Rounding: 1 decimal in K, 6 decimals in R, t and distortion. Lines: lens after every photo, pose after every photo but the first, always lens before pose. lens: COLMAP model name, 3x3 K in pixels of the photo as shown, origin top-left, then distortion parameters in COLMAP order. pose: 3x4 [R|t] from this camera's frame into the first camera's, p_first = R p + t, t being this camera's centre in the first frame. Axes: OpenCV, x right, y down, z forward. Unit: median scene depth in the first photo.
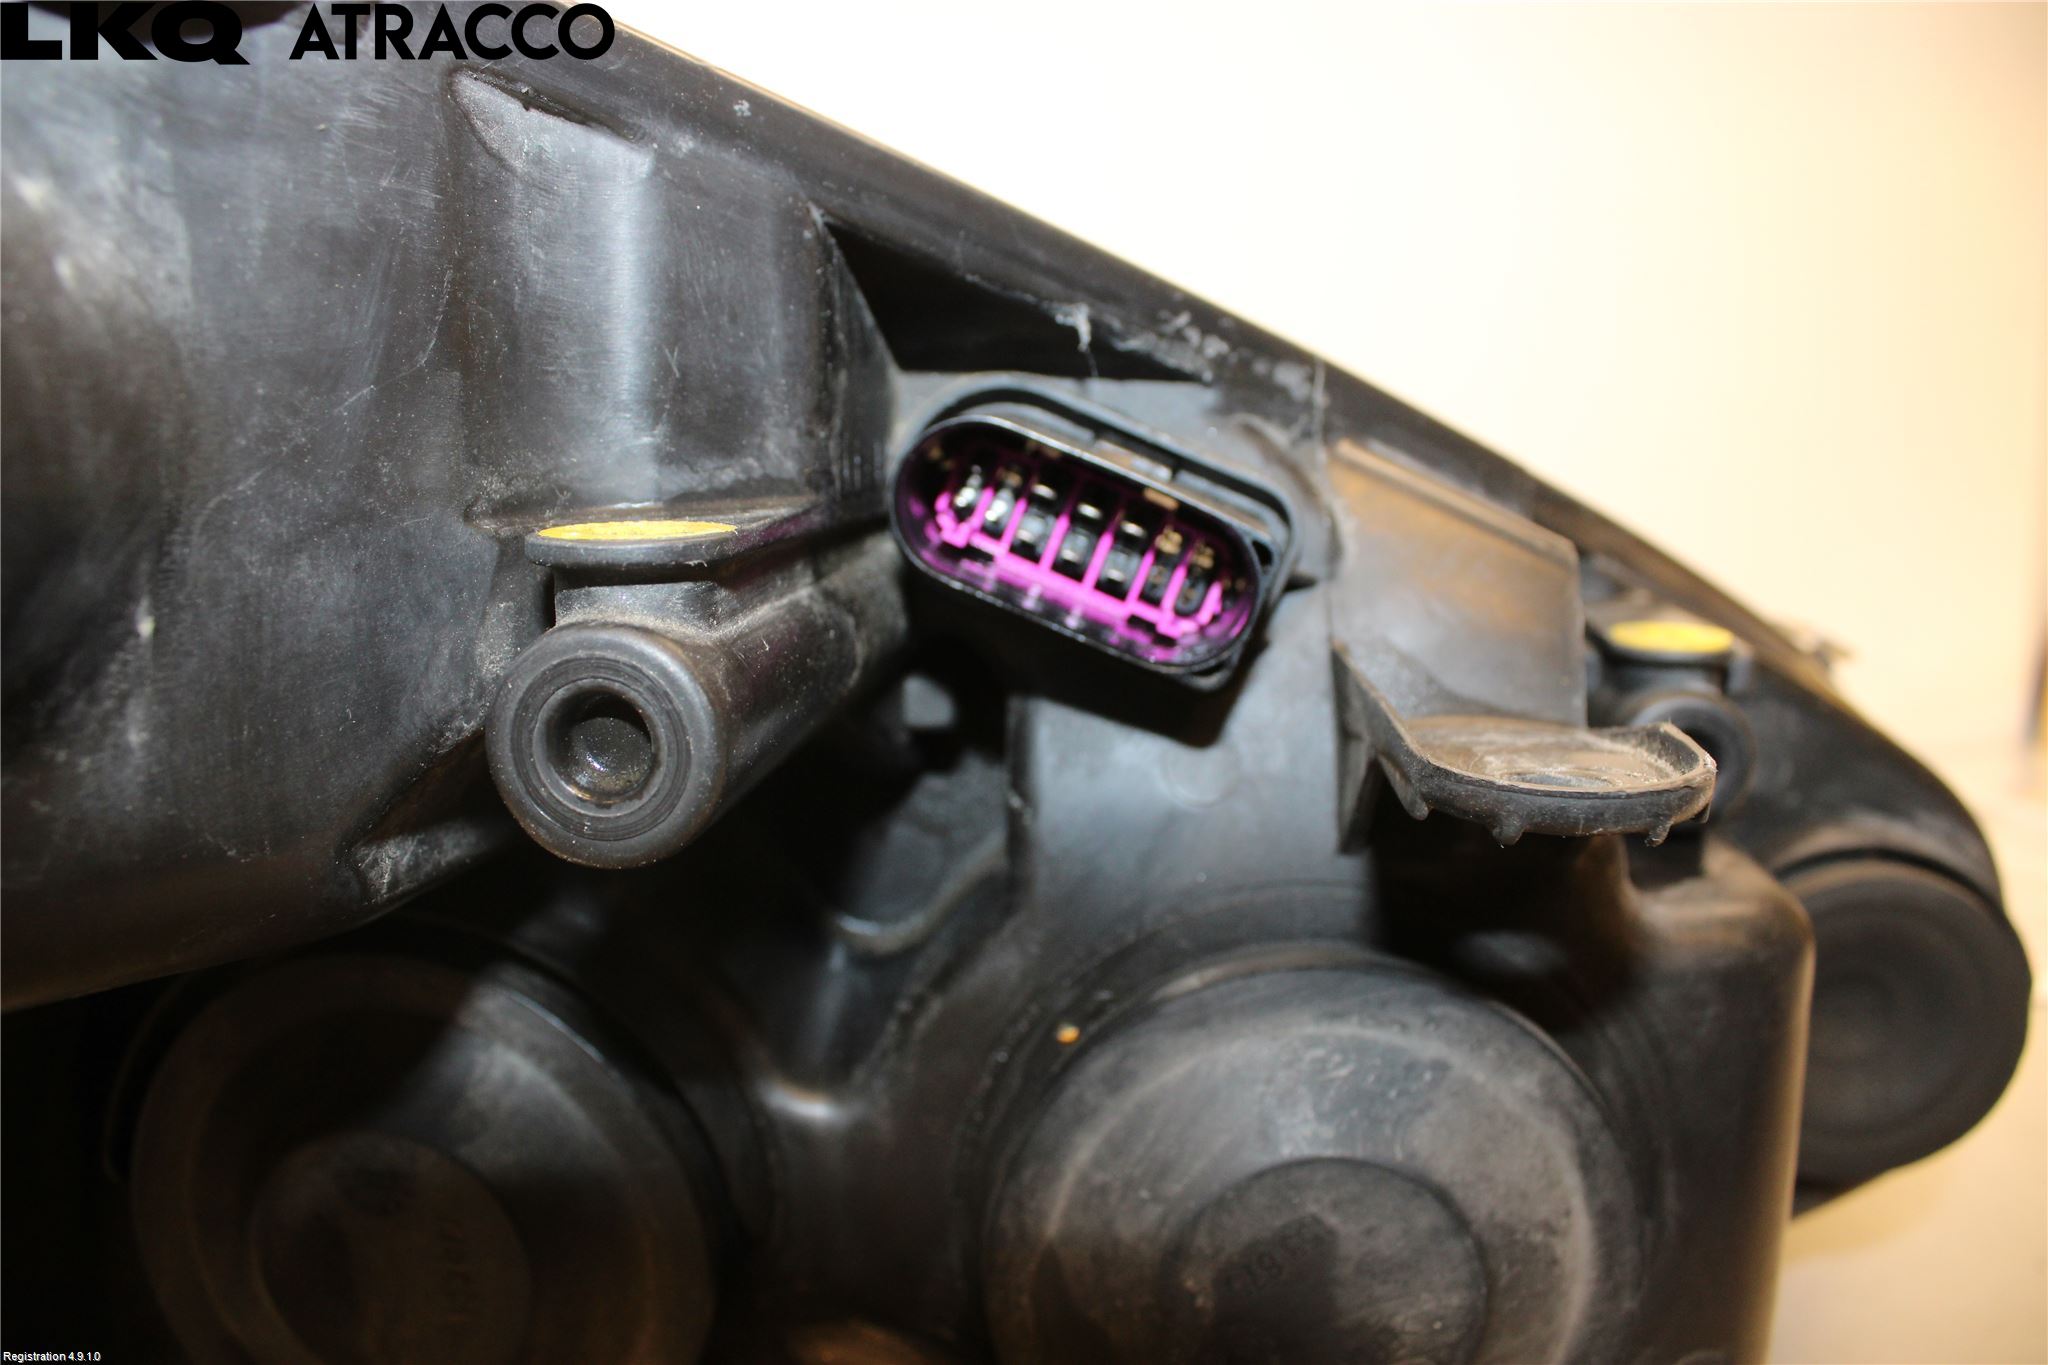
lens RADIAL K [[1621.4, 0, 1024.0], [0, 1621.4, 682.5], [0, 0, 1]] dist [-0.165840, 0.091077]
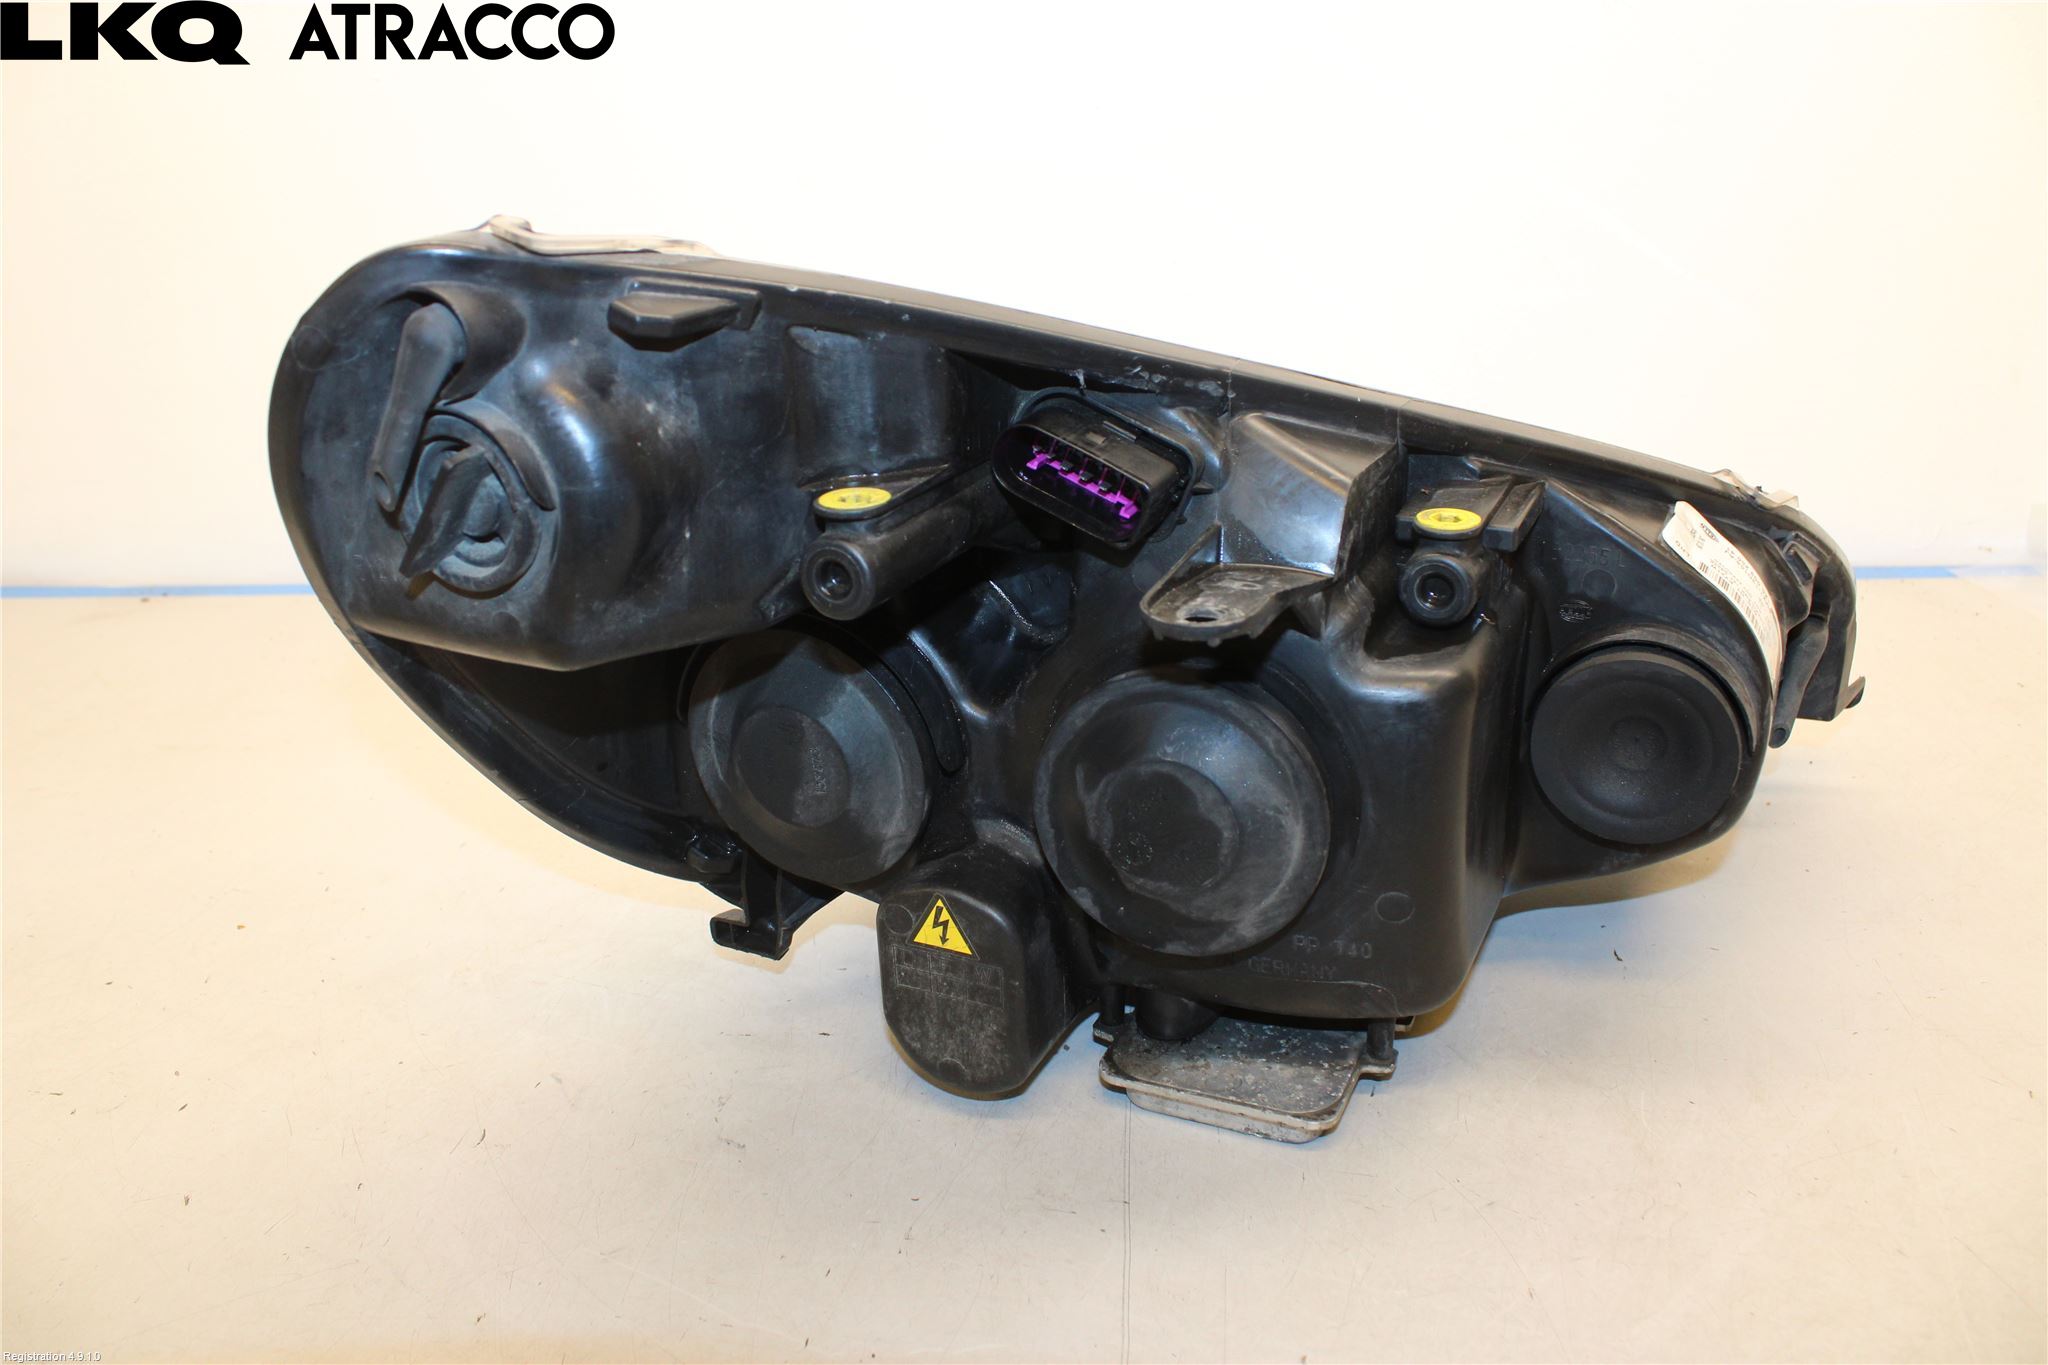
lens RADIAL K [[1621.4, 0, 1024.0], [0, 1621.4, 682.5], [0, 0, 1]] dist [-0.165840, 0.091077]
pose [[0.947607, 0.101080, -0.303025, 0.898264], [-0.031902, 0.973819, 0.225075, -0.416796], [0.317842, -0.203615, 0.926022, -1.522954]]
